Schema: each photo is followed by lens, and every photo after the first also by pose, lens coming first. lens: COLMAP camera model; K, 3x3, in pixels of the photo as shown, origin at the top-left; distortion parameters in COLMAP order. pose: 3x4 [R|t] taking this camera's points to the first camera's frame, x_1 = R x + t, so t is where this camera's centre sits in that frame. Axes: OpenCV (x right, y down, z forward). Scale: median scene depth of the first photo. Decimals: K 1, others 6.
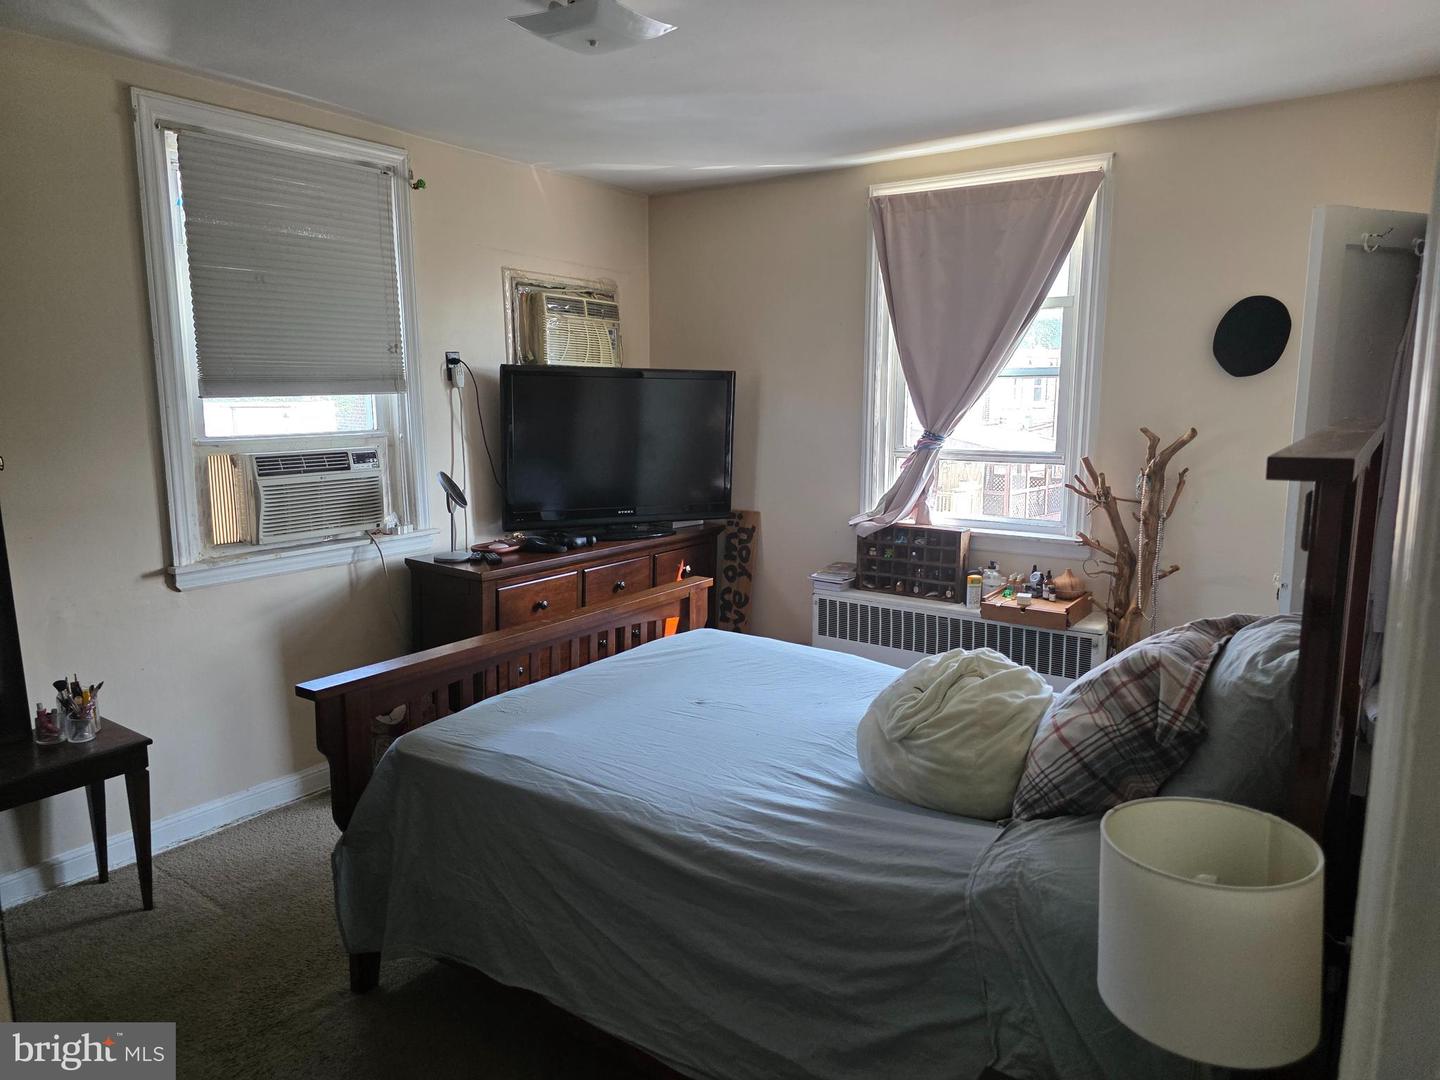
lens RADIAL K [[970.8, 0, 725.9], [0, 970.8, 543.5], [0, 0, 1]] dist [0.026350, -0.002994]
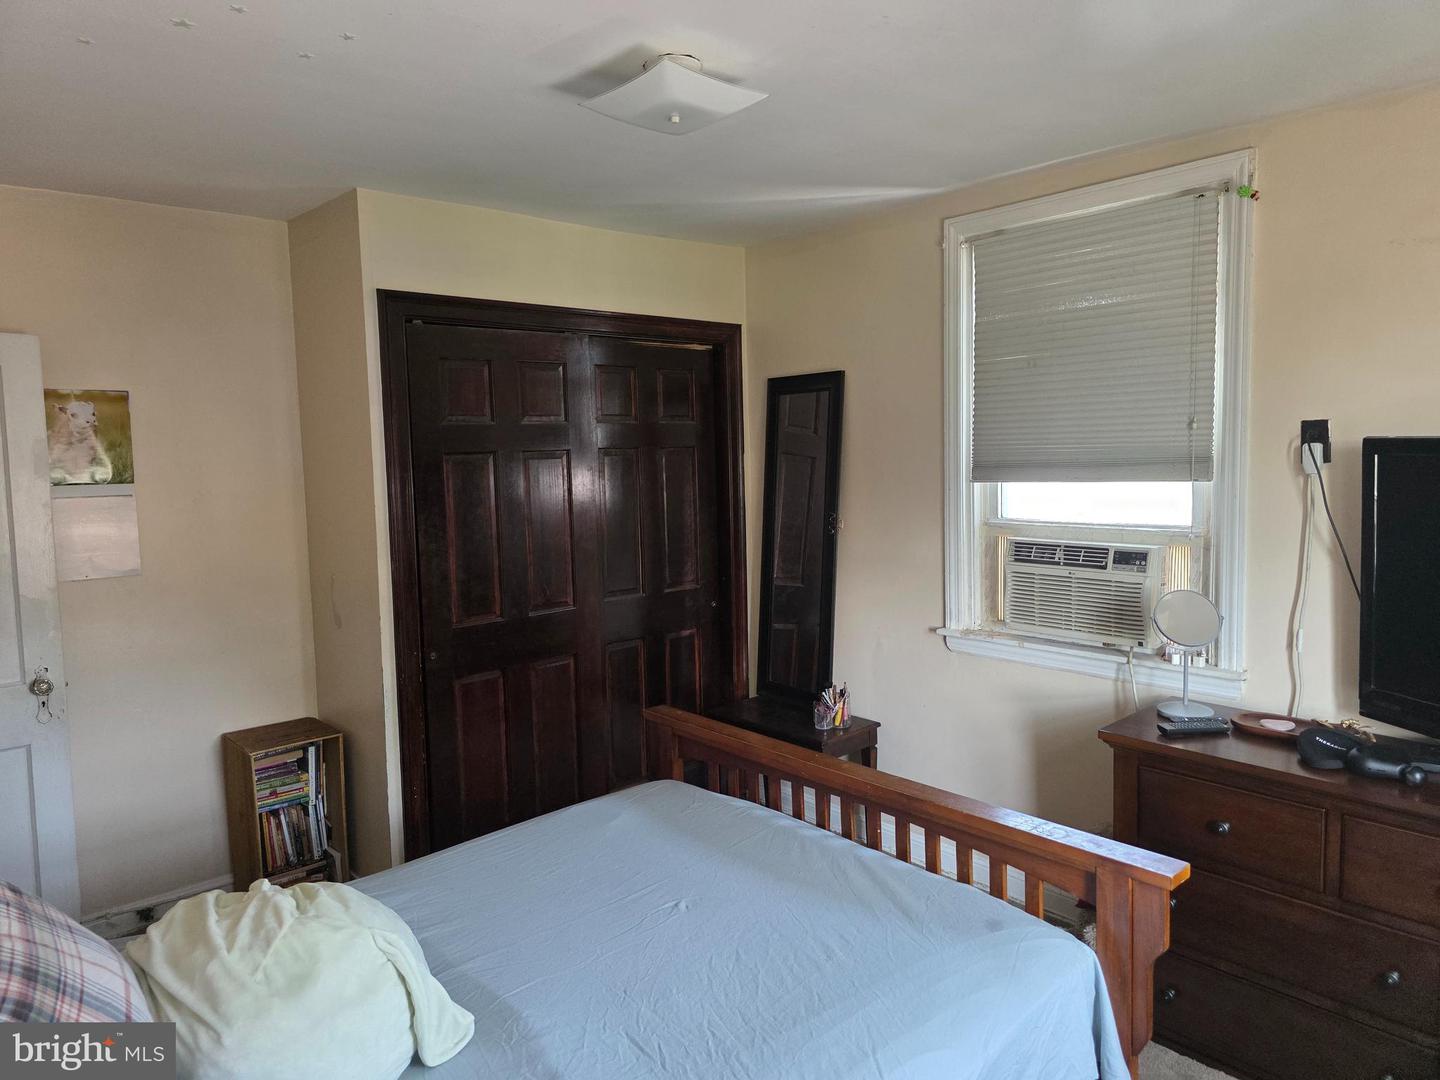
lens RADIAL K [[970.8, 0, 727.8], [0, 970.8, 531.5], [0, 0, 1]] dist [0.026350, -0.002994]
pose [[-0.245582, 0.087716, -0.965399, 0.526312], [-0.138508, 0.982504, 0.124505, -0.174131], [0.959430, 0.164292, -0.229136, 0.906997]]
